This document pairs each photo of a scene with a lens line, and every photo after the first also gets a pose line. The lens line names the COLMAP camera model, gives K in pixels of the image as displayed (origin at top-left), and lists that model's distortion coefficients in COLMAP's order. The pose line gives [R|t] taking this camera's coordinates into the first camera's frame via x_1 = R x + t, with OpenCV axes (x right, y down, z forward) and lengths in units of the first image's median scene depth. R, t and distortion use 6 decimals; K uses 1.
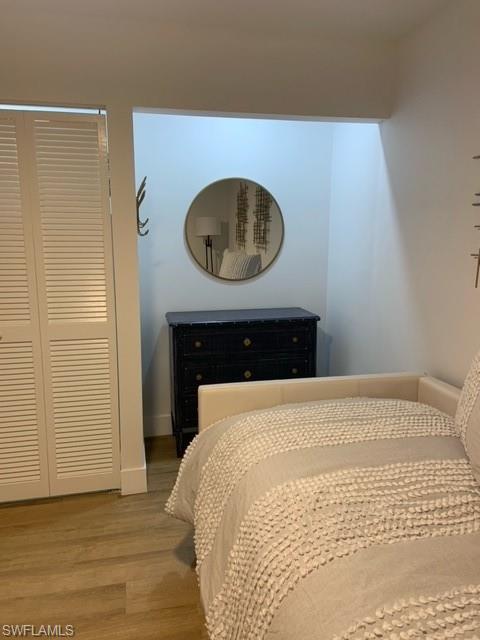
lens RADIAL K [[479.7, 0, 234.6], [0, 479.7, 321.7], [0, 0, 1]] dist [0.114547, -0.132172]
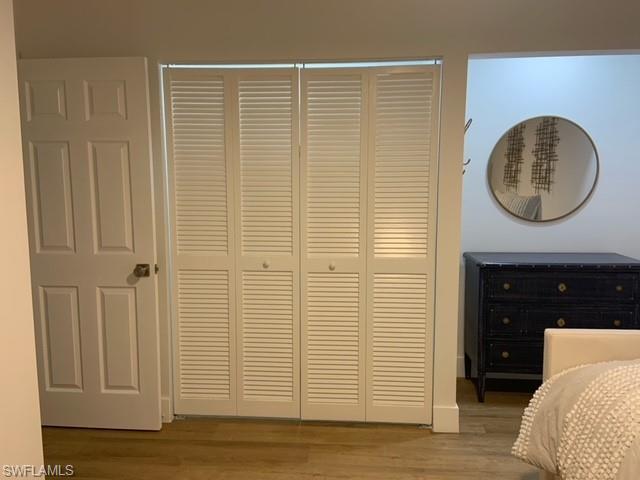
lens RADIAL K [[479.7, 0, 318.7], [0, 479.7, 233.4], [0, 0, 1]] dist [0.114547, -0.132172]
pose [[0.957300, 0.028159, -0.287721, -0.178431], [-0.046191, 0.997357, -0.056076, 0.014872], [0.285381, 0.066972, 0.956071, -0.059295]]
